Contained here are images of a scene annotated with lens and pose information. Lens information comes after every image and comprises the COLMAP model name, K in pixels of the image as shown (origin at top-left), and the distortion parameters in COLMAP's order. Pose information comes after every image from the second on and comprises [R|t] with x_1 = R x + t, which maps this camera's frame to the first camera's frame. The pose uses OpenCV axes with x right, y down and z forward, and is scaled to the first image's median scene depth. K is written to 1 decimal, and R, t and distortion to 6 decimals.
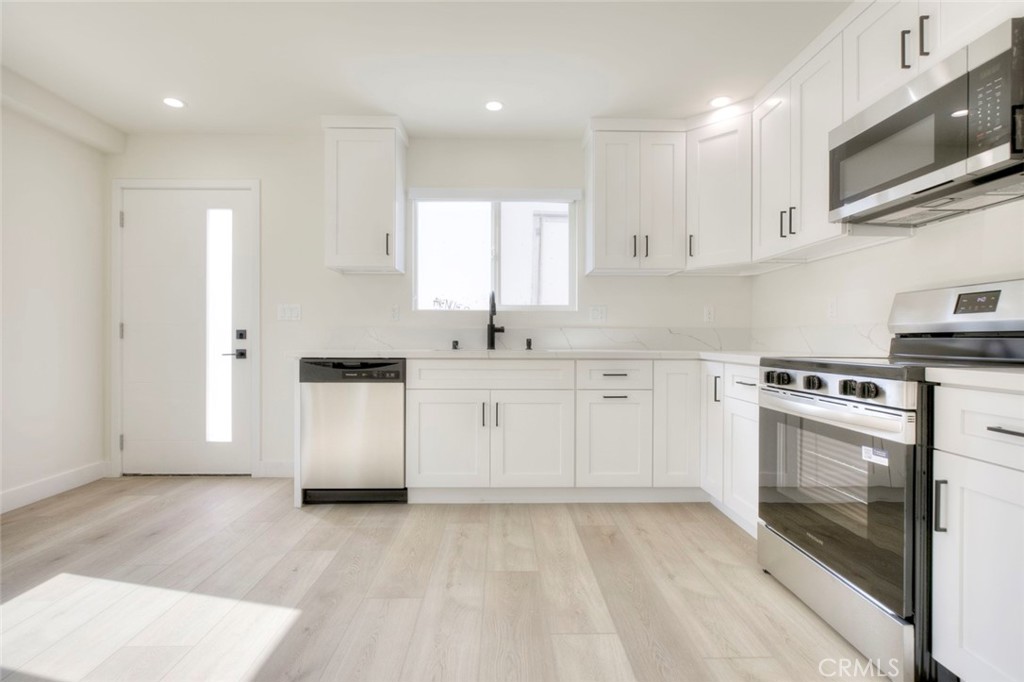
lens RADIAL K [[480.4, 0, 514.4], [0, 480.4, 339.0], [0, 0, 1]] dist [-0.009200, 0.000158]
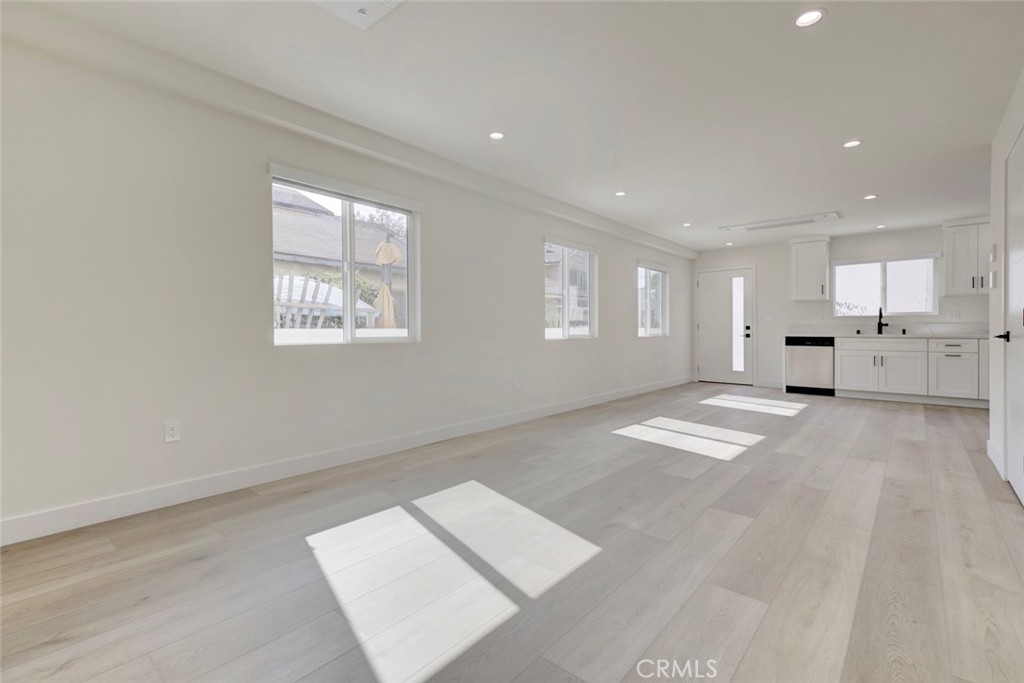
lens RADIAL K [[464.7, 0, 502.3], [0, 464.7, 331.1], [0, 0, 1]] dist [0.018130, -0.001071]
pose [[0.732993, -0.001170, -0.680235, 0.160798], [0.004548, 0.999985, 0.003181, -0.006127], [0.680221, -0.005425, 0.732987, -1.885066]]
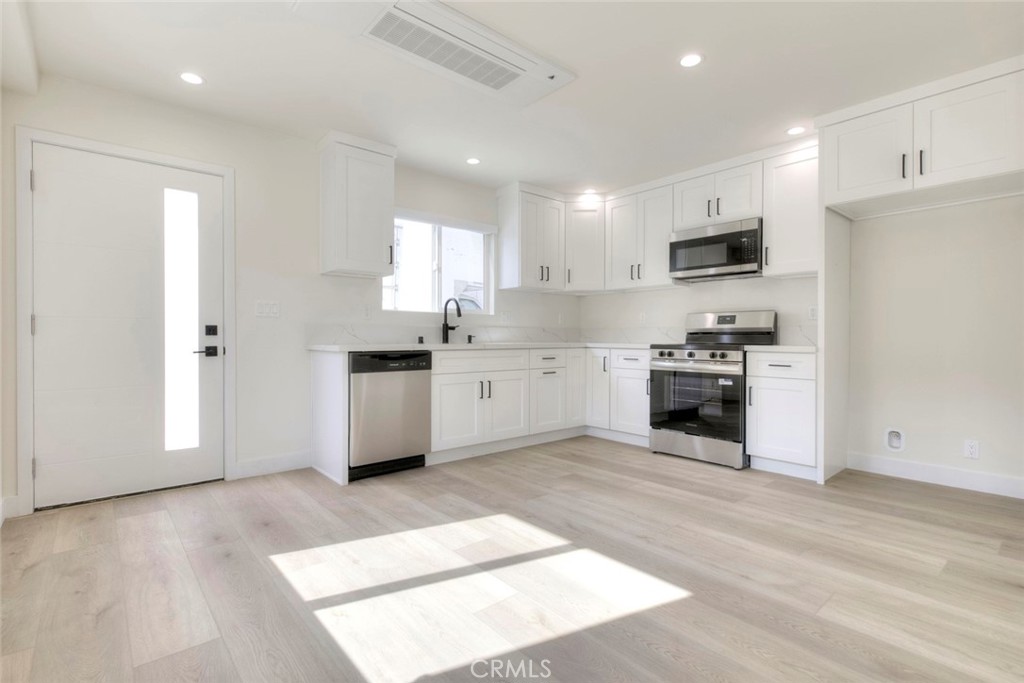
lens RADIAL K [[480.4, 0, 517.3], [0, 480.4, 340.9], [0, 0, 1]] dist [-0.009200, 0.000158]
pose [[0.767398, -0.007931, 0.641122, -0.825986], [0.000547, 0.999931, 0.011715, 0.000523], [-0.641170, -0.008640, 0.767350, -0.112007]]
